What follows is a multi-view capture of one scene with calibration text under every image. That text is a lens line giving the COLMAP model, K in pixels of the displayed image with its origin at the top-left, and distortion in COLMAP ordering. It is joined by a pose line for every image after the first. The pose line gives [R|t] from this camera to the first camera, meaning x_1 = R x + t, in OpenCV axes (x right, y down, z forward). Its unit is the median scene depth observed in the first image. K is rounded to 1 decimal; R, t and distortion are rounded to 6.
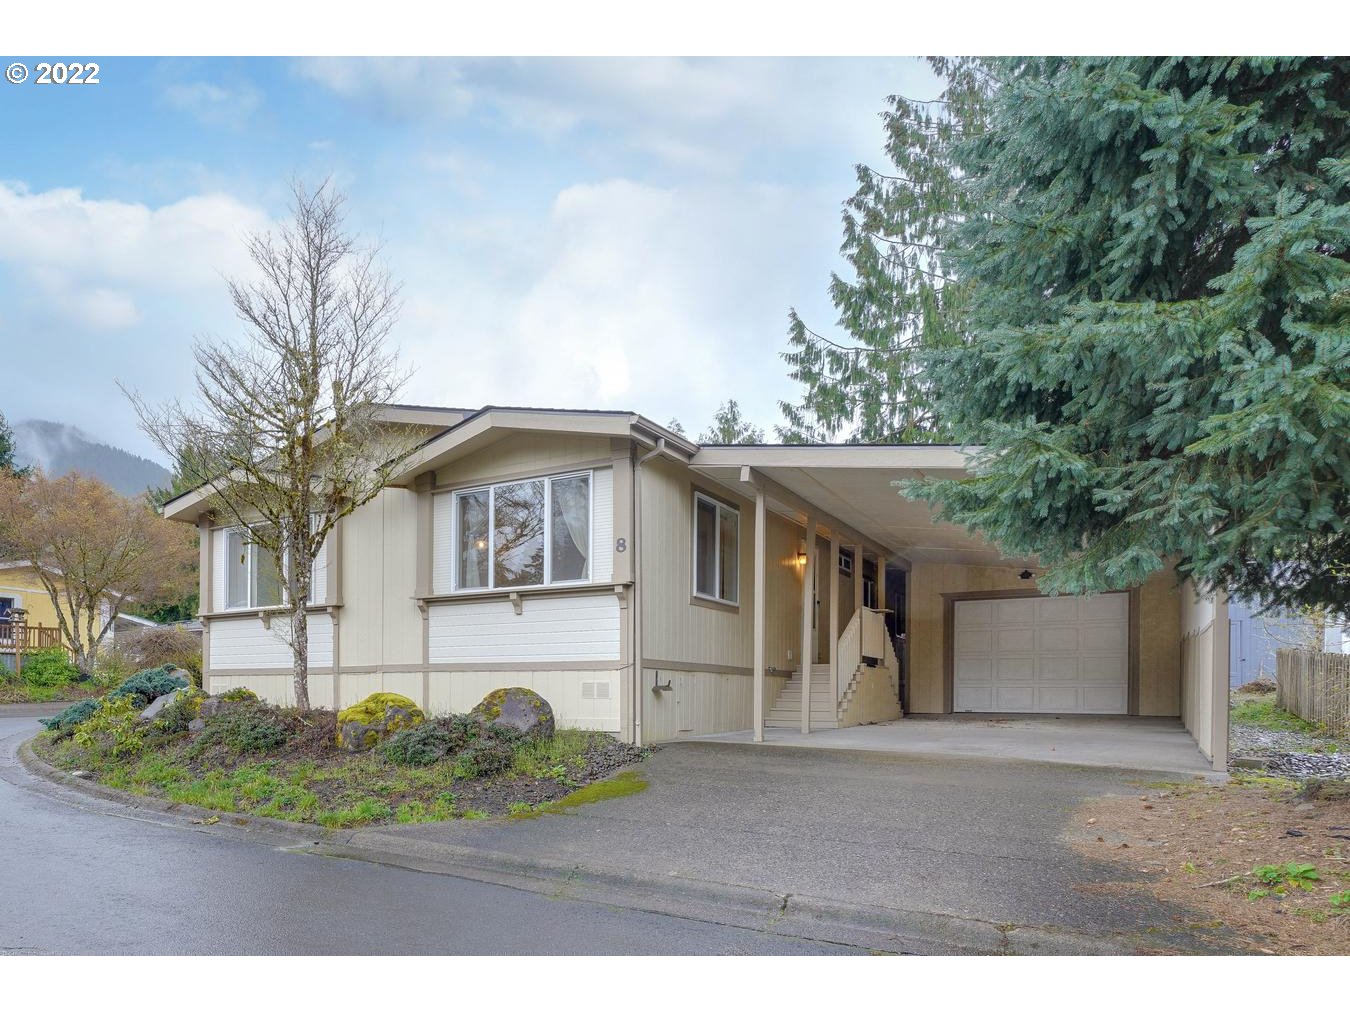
lens RADIAL K [[693.0, 0, 675.7], [0, 693.0, 512.0], [0, 0, 1]] dist [0.004420, -0.000218]
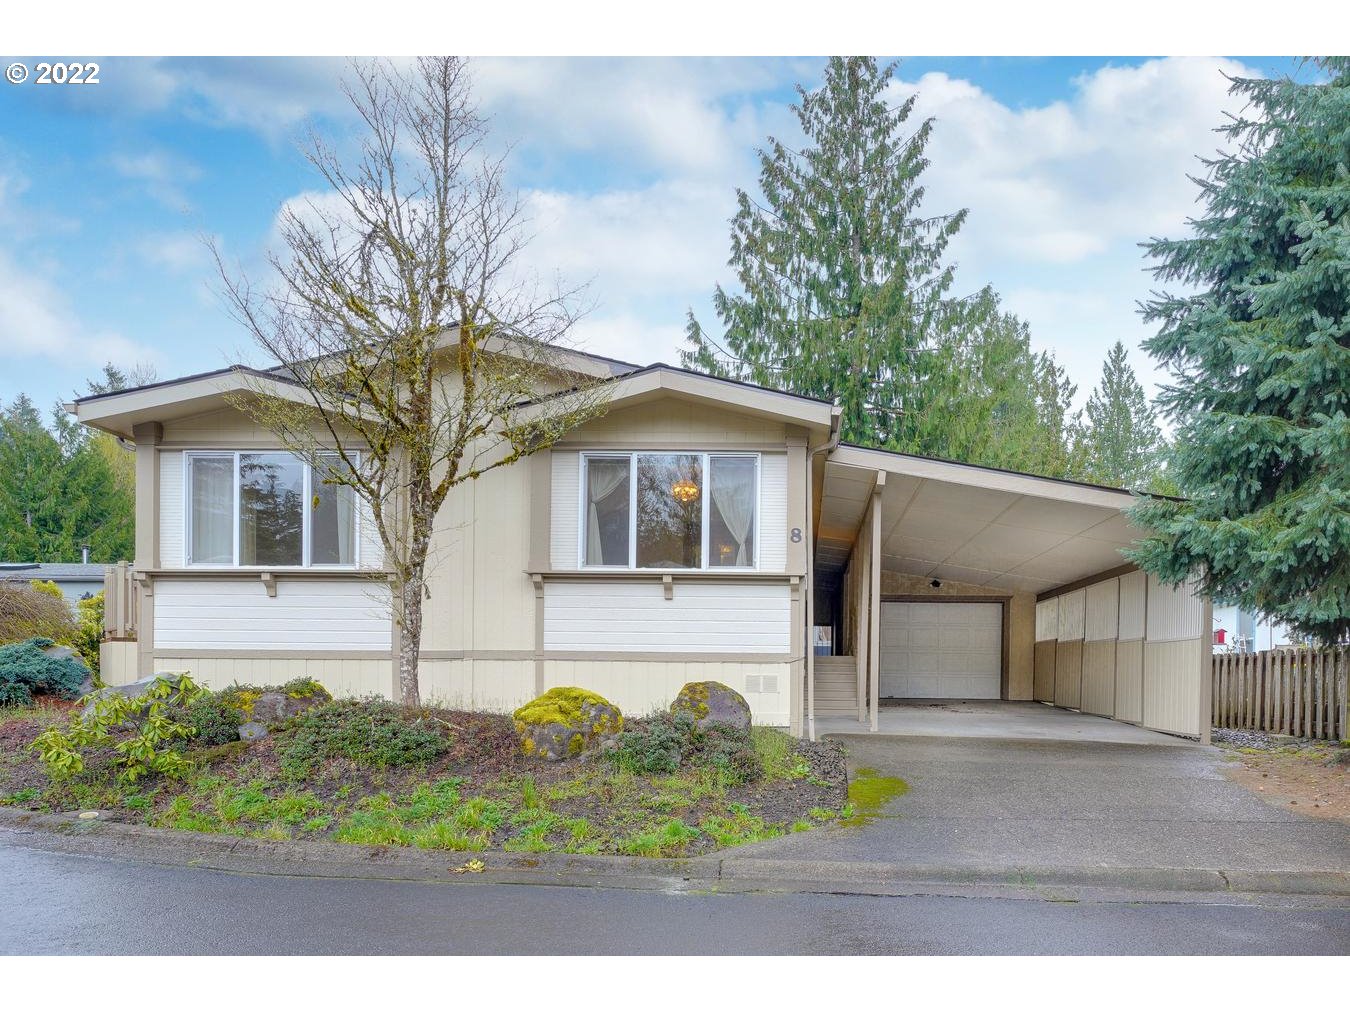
lens RADIAL K [[677.8, 0, 673.2], [0, 677.8, 502.6], [0, 0, 1]] dist [-0.014413, 0.021368]
pose [[0.898310, 0.113501, 0.424448, -0.601949], [-0.117721, 0.992912, -0.016367, 0.035630], [-0.423297, -0.035264, 0.905305, 0.198975]]
